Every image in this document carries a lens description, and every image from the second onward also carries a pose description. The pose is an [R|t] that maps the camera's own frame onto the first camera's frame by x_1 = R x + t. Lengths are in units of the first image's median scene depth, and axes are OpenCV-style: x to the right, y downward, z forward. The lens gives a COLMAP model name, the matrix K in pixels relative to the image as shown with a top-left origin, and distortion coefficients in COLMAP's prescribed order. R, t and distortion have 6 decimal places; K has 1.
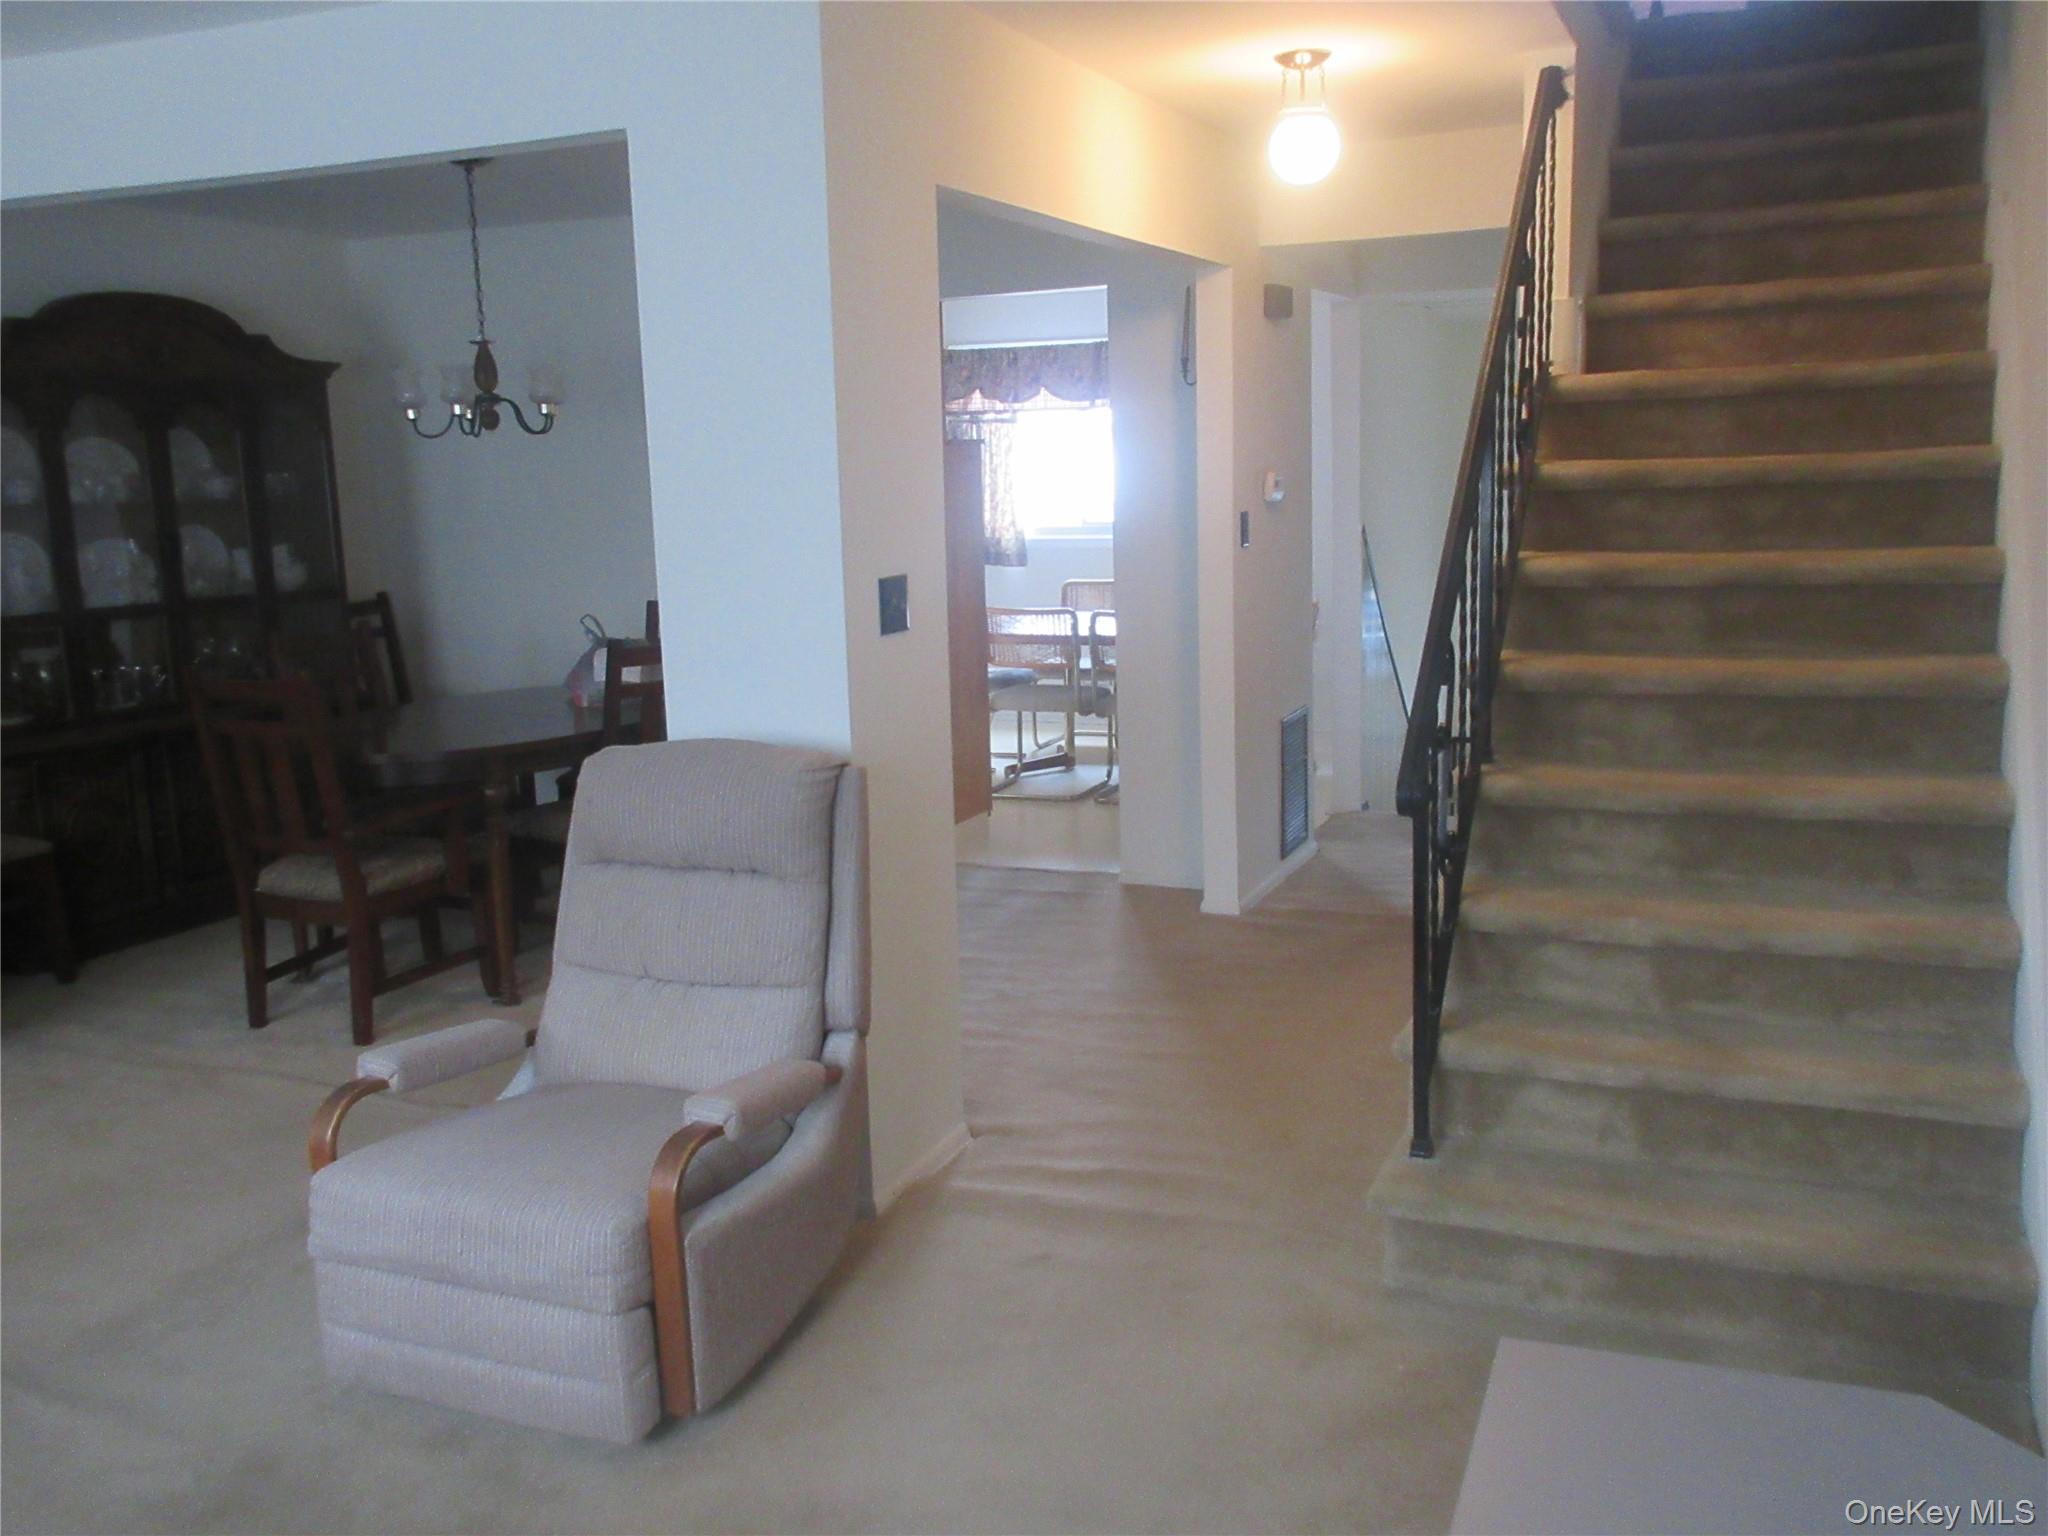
lens RADIAL K [[1738.0, 0, 1024.0], [0, 1738.0, 768.0], [0, 0, 1]] dist [-0.007778, -0.003859]
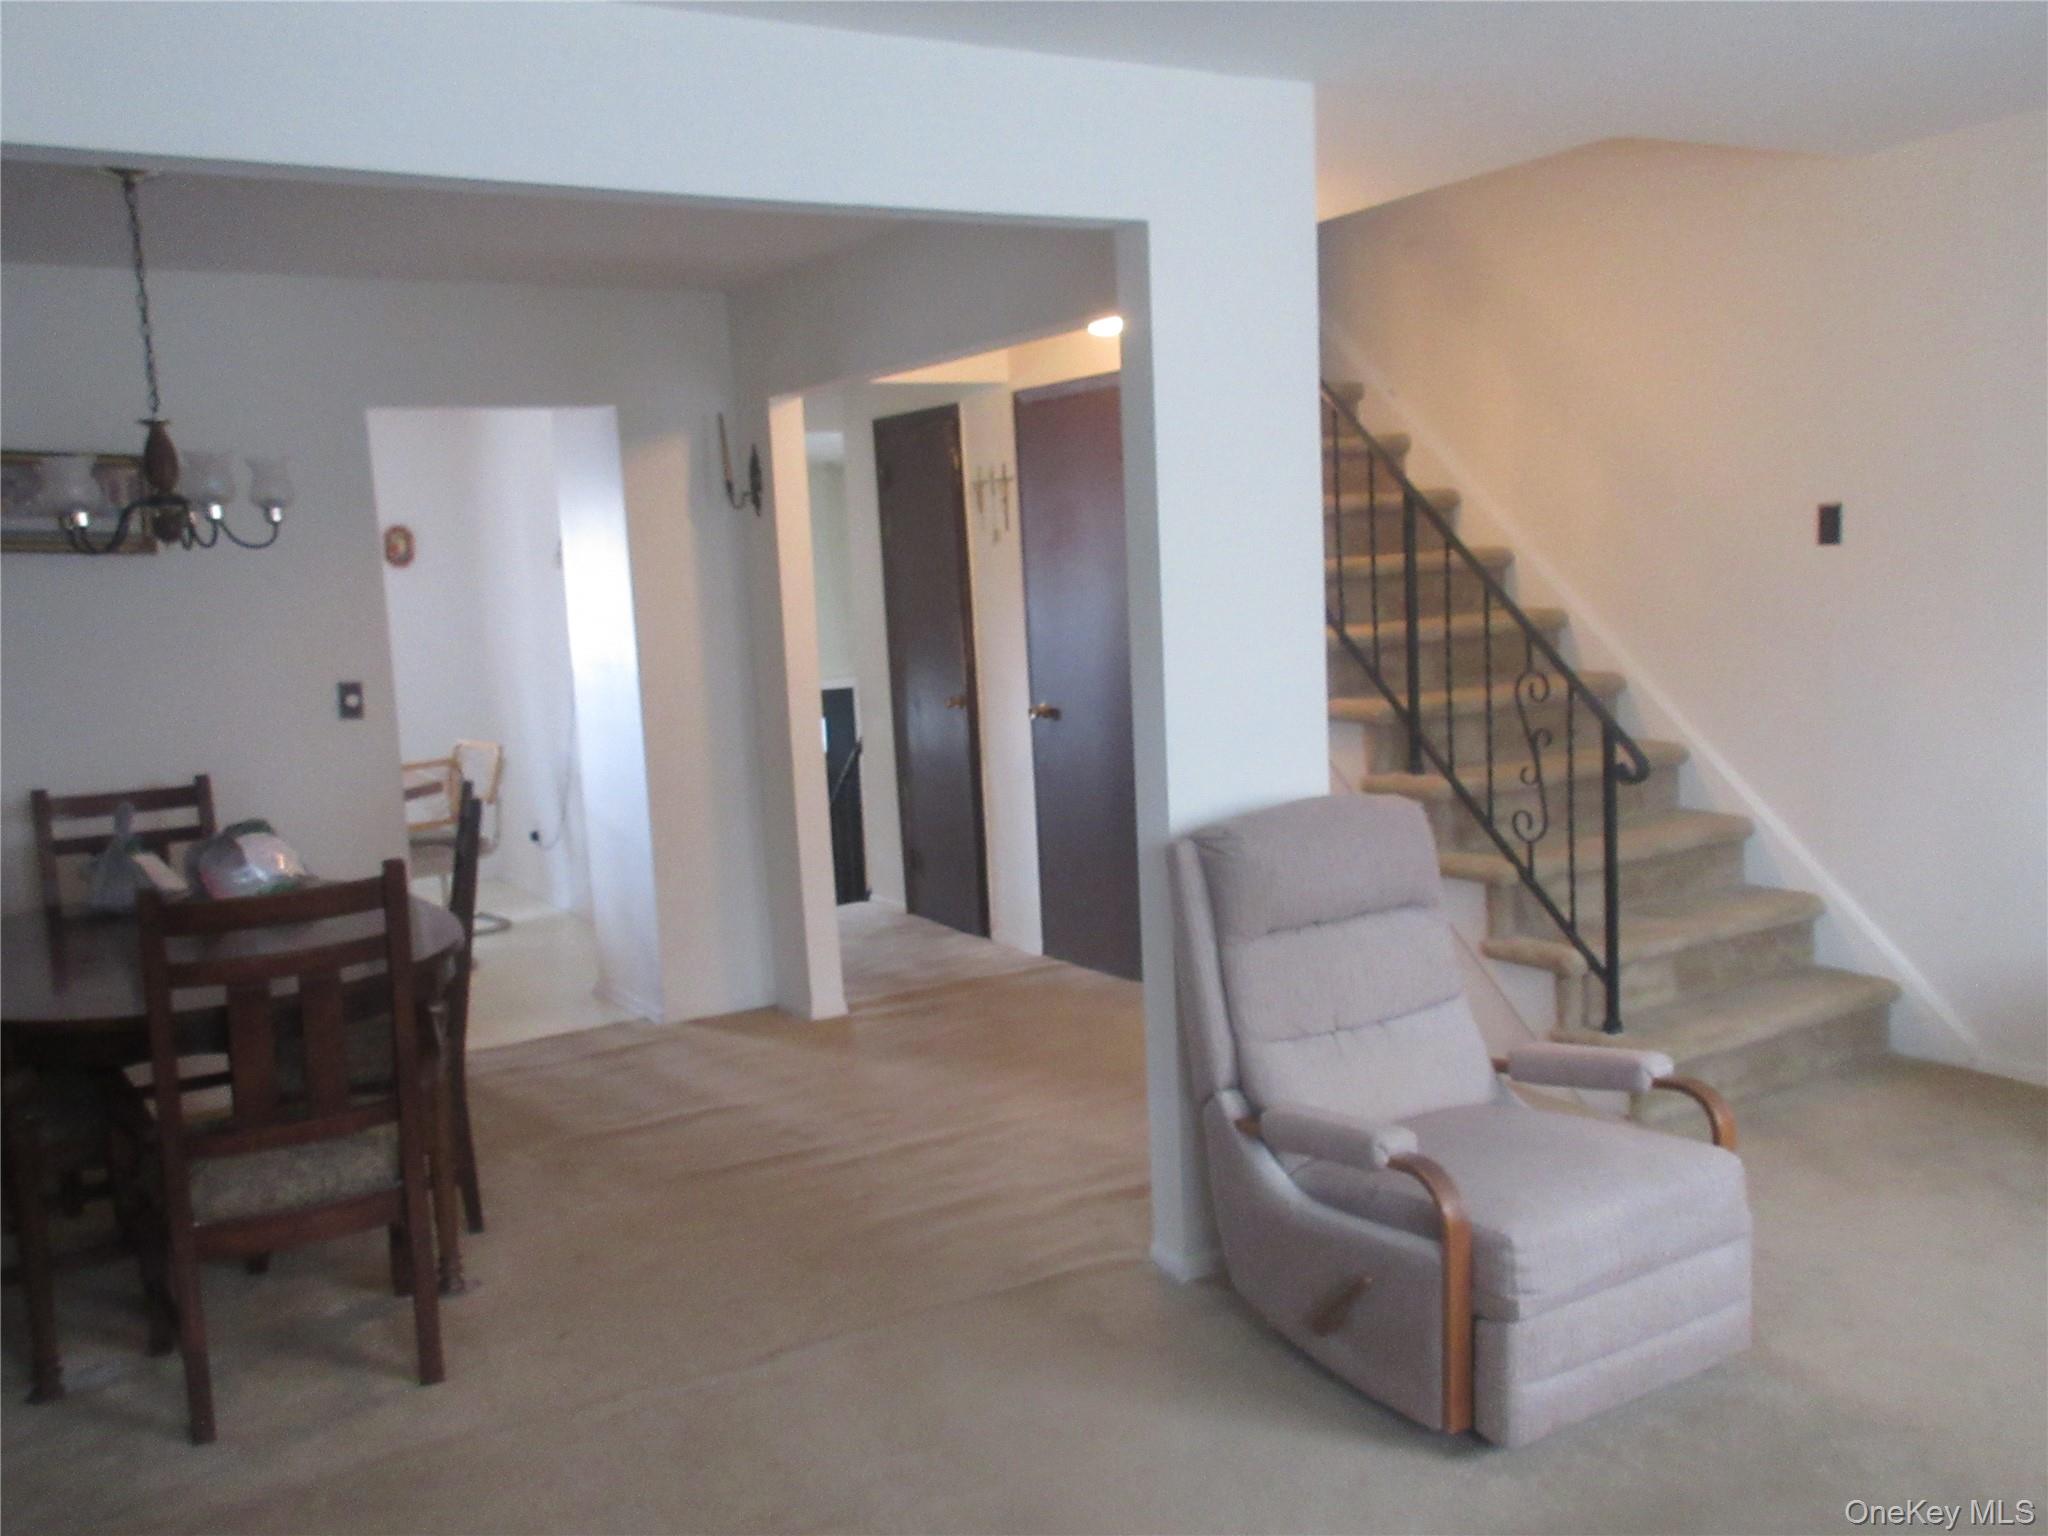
lens RADIAL K [[1738.0, 0, 1024.0], [0, 1738.0, 768.0], [0, 0, 1]] dist [-0.007778, -0.003859]
pose [[0.576972, -0.092235, 0.811540, -0.705445], [0.178372, 0.983849, -0.014997, -0.030650], [-0.797049, 0.153409, 0.584105, 0.321573]]
